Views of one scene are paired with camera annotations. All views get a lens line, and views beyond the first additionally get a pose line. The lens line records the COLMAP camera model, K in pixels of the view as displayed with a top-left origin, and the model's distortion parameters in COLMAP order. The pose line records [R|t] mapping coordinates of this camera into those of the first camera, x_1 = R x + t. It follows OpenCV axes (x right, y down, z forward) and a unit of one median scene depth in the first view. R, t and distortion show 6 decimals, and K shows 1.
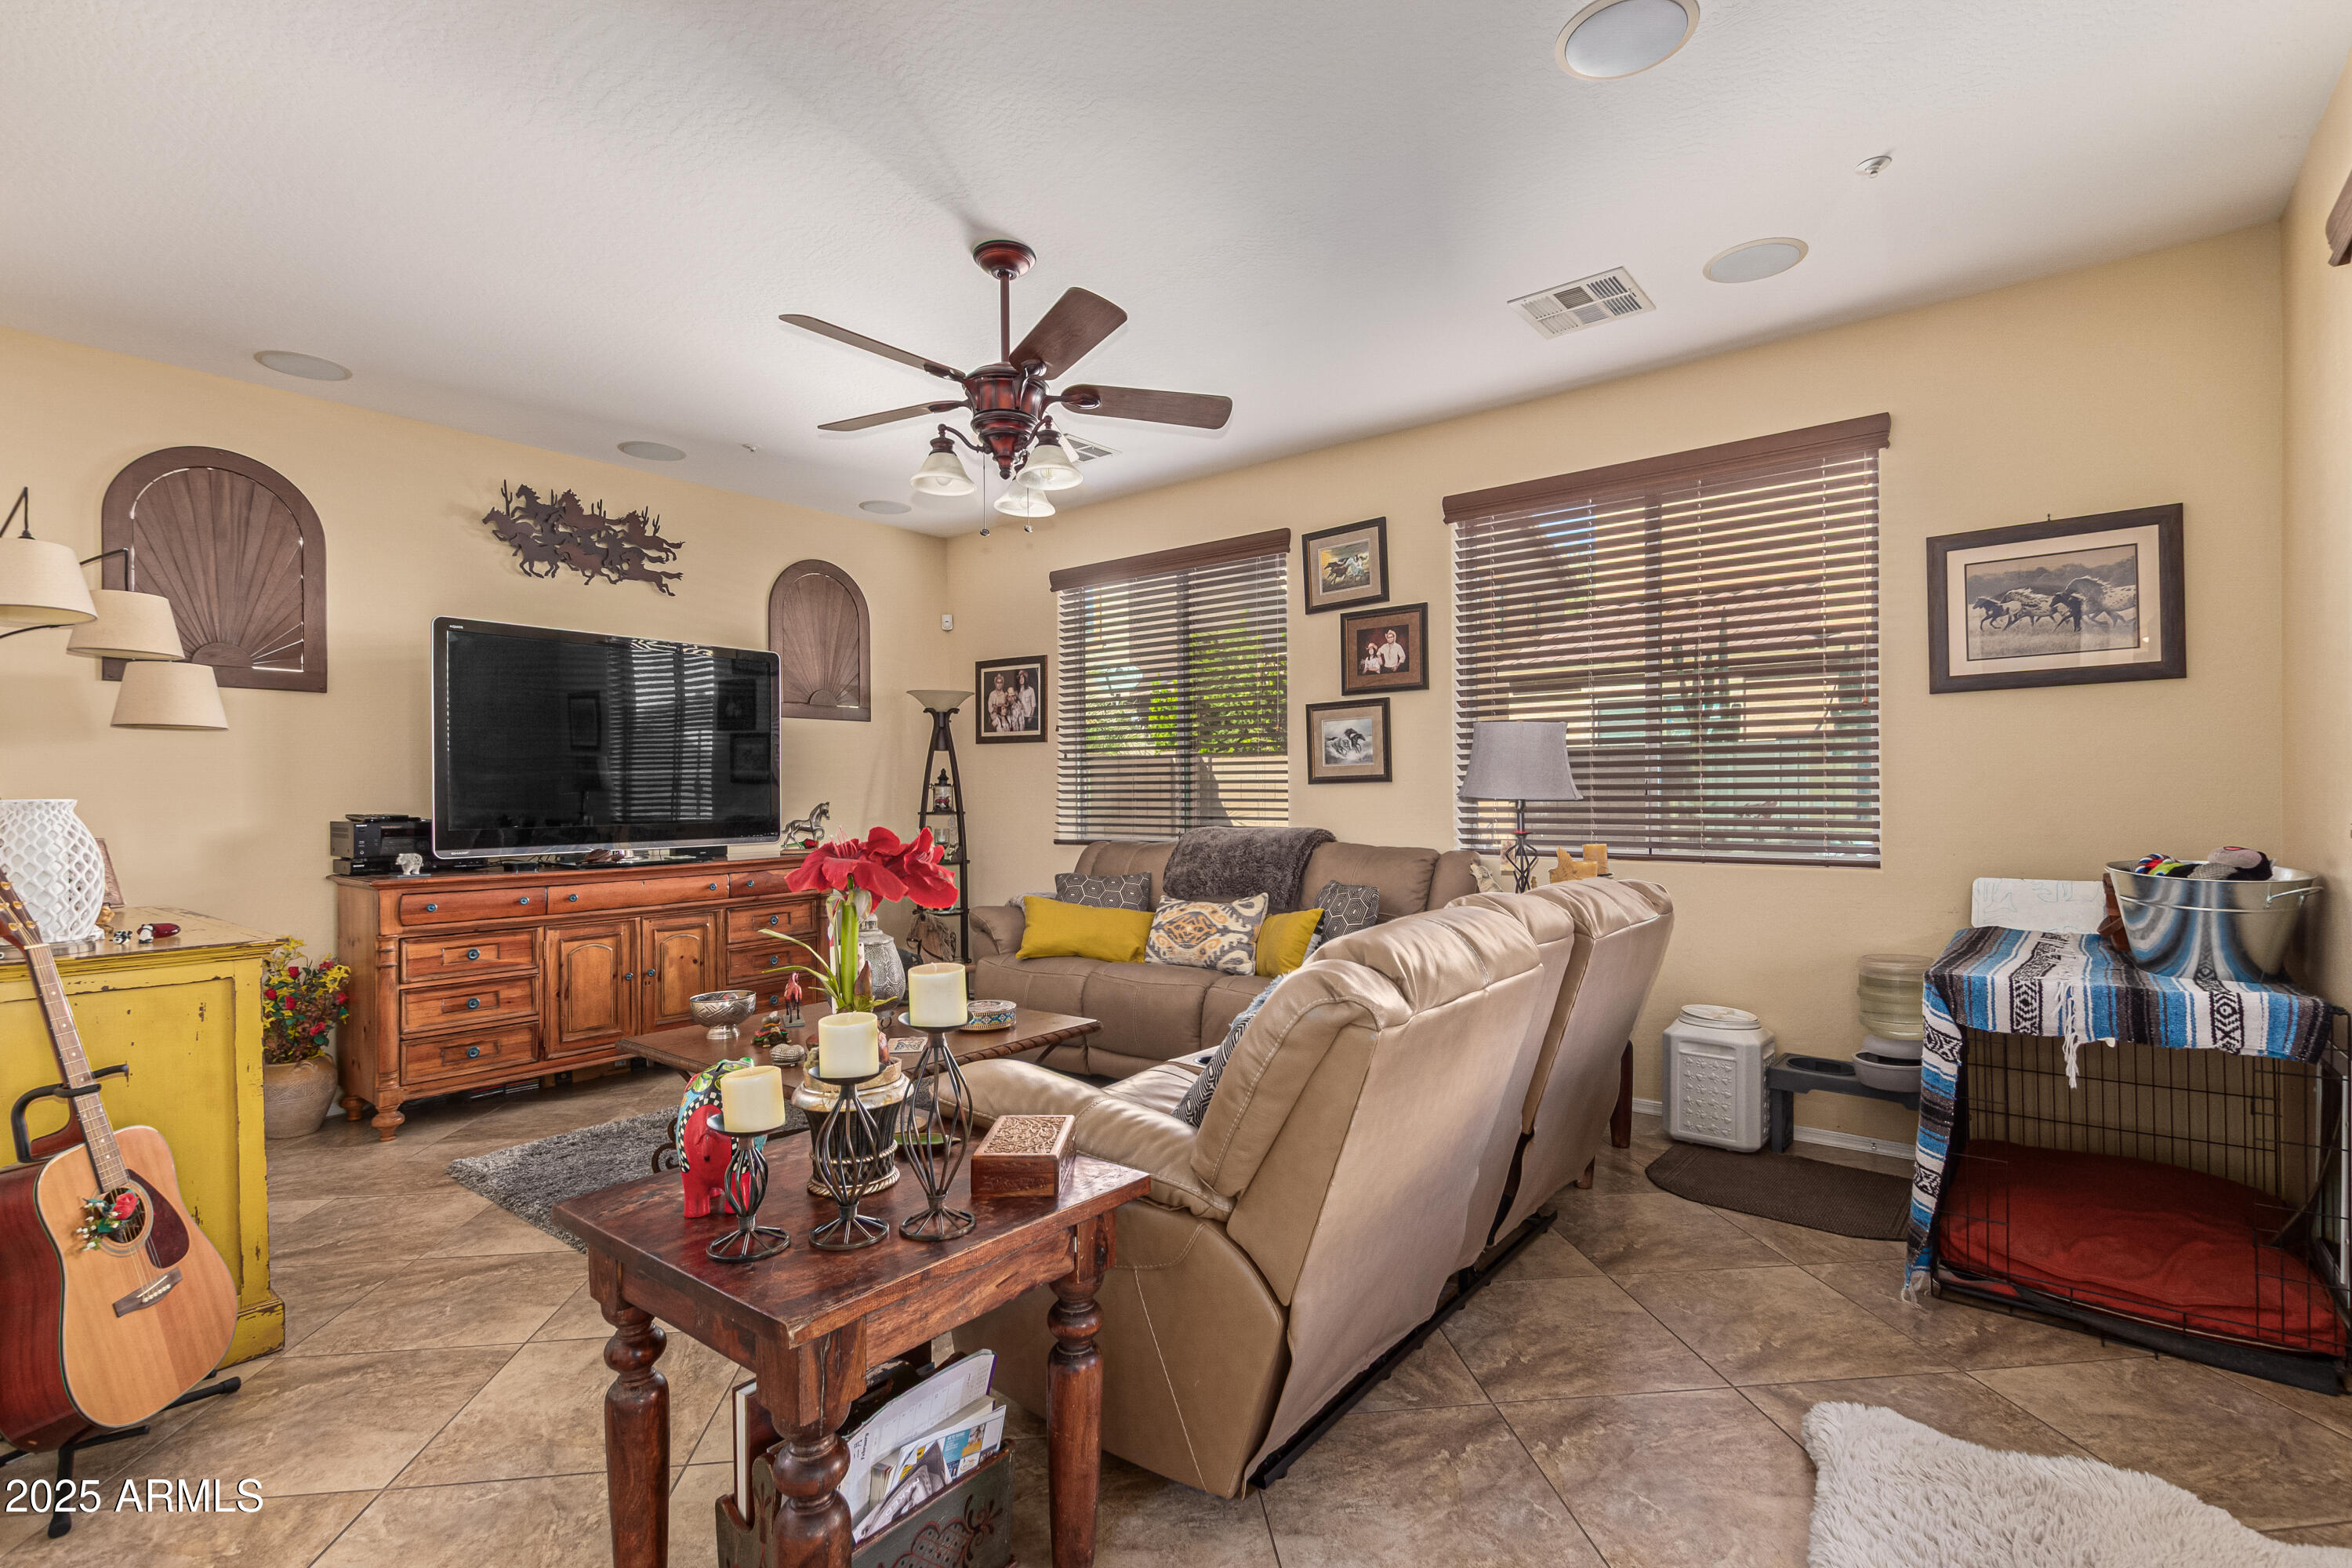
lens RADIAL K [[1085.6, 0, 1180.6], [0, 1085.6, 791.8], [0, 0, 1]] dist [0.007301, -0.000938]
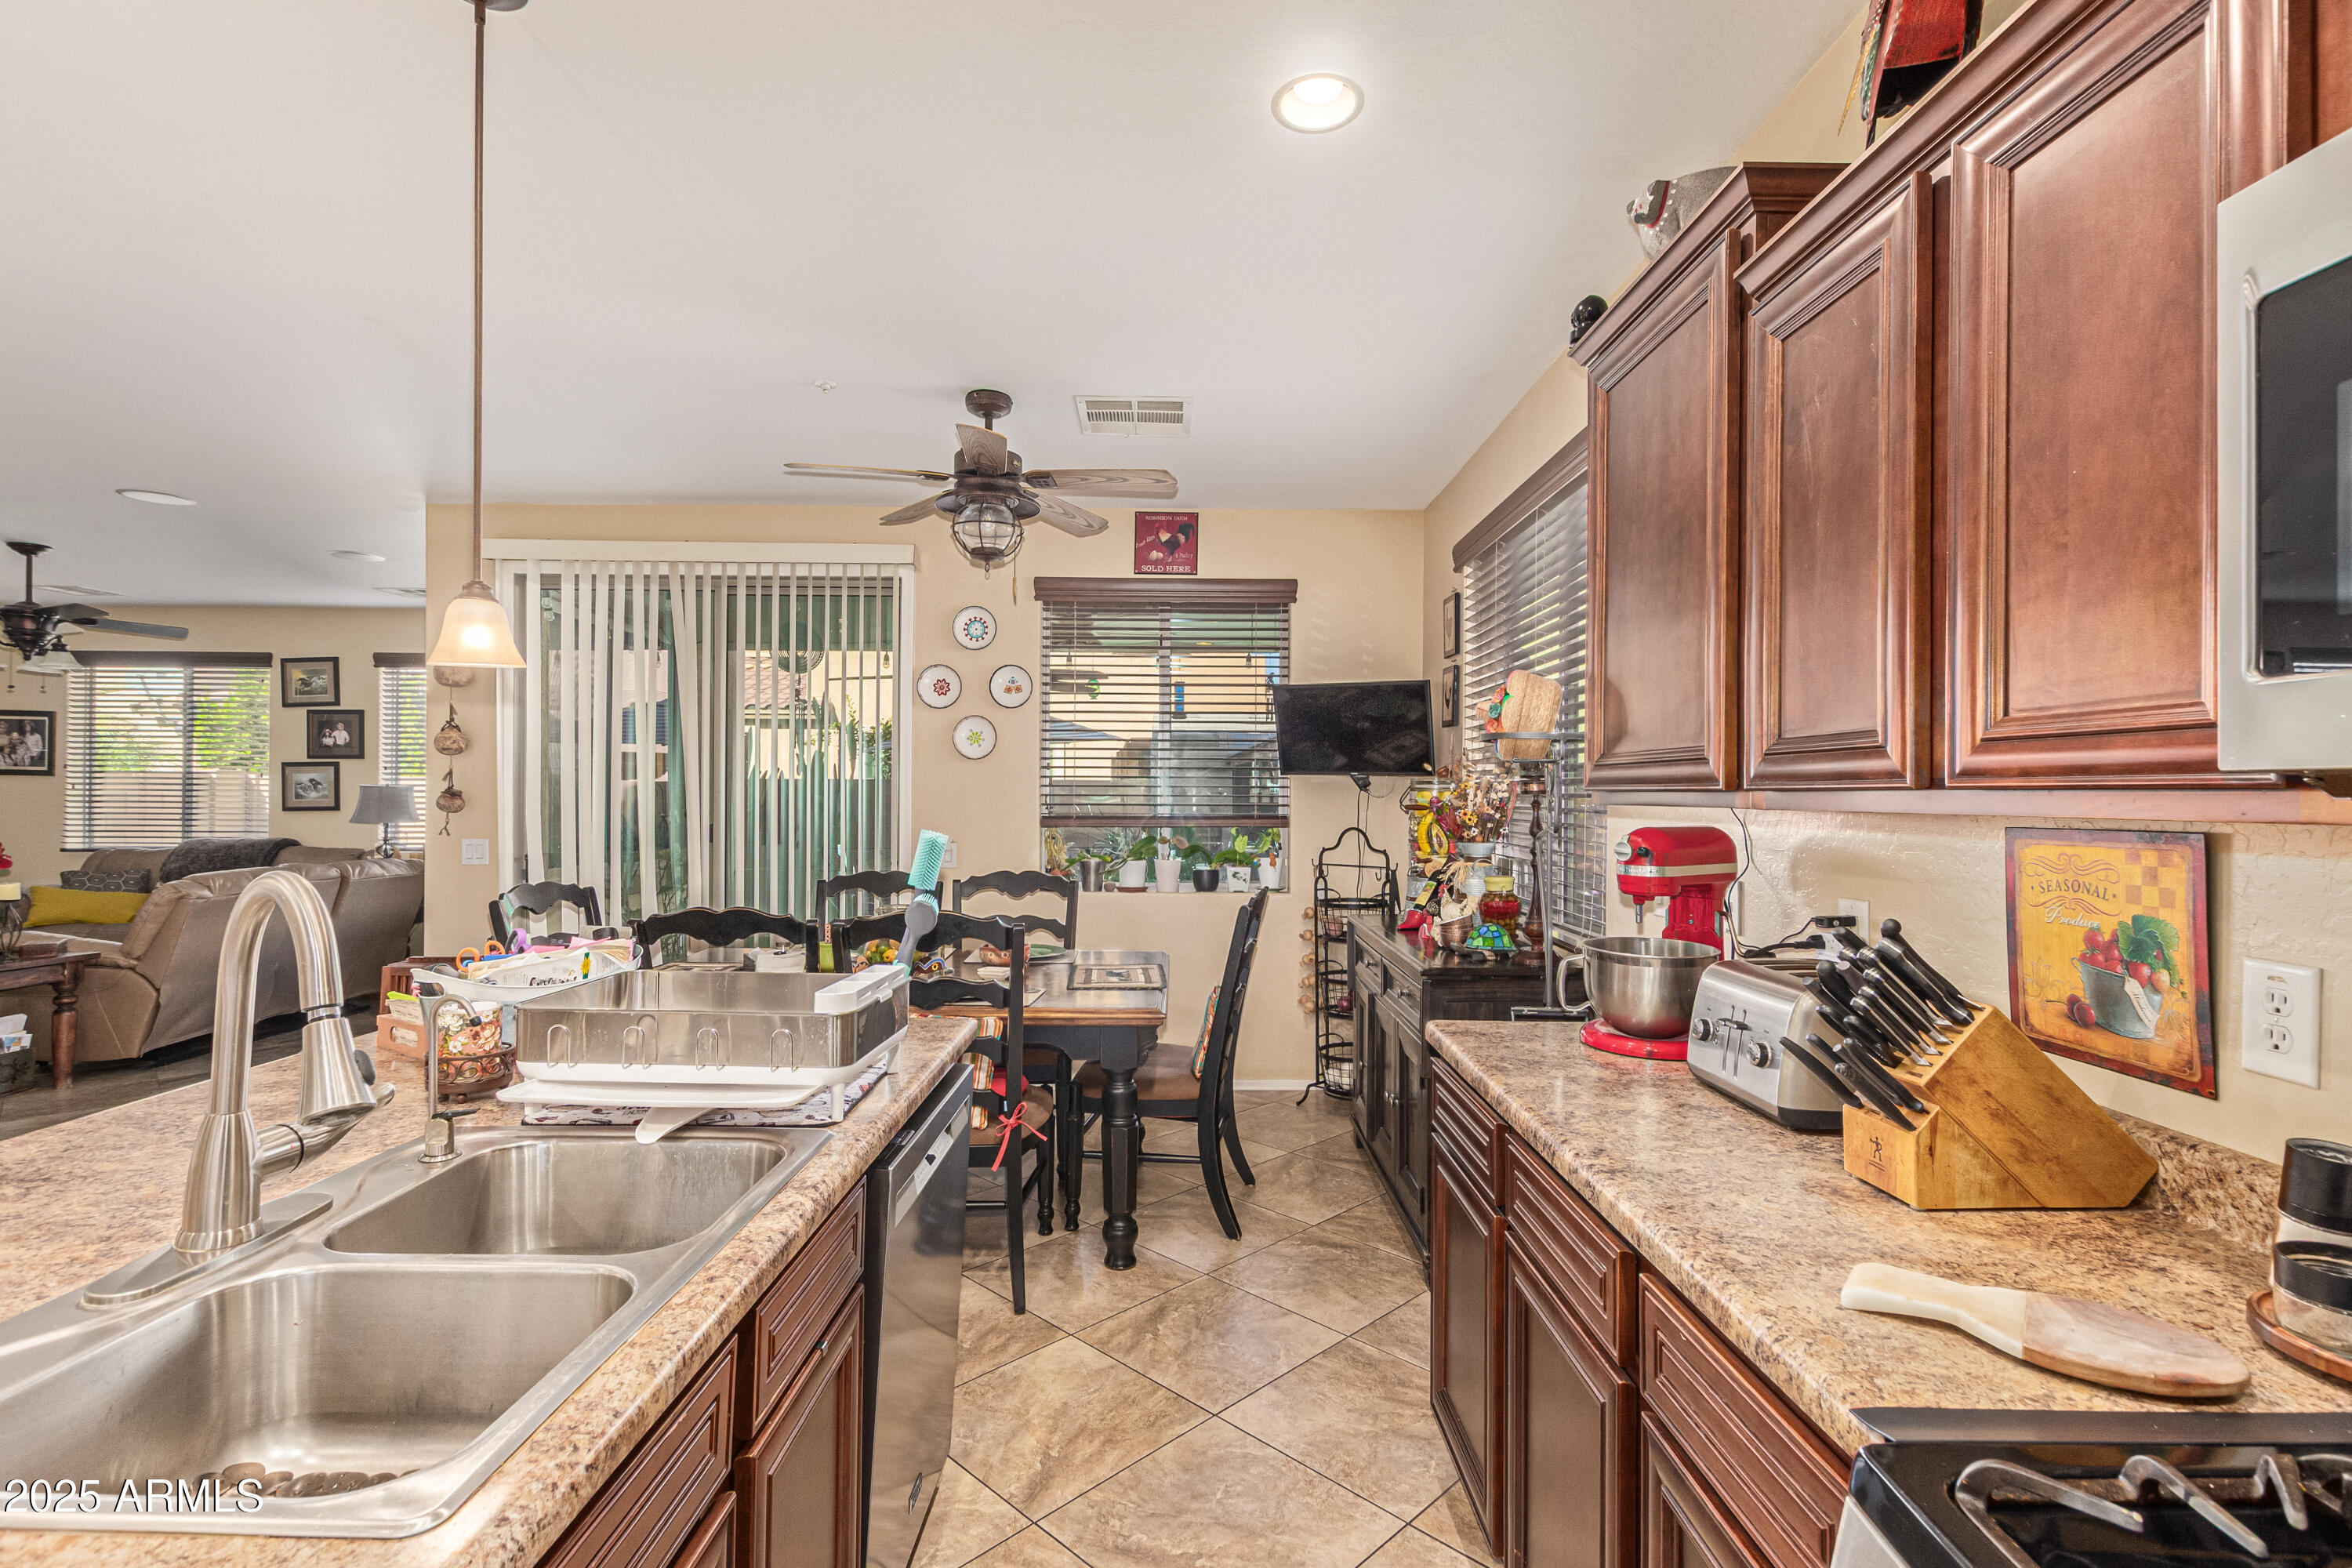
lens RADIAL K [[1093.6, 0, 1175.9], [0, 1093.6, 787.2], [0, 0, 1]] dist [0.005870, 0.000107]
pose [[0.780789, 0.014411, 0.624628, 0.141365], [-0.011612, 0.999896, -0.008554, -0.046457], [-0.624686, -0.000575, 0.780876, -1.191624]]
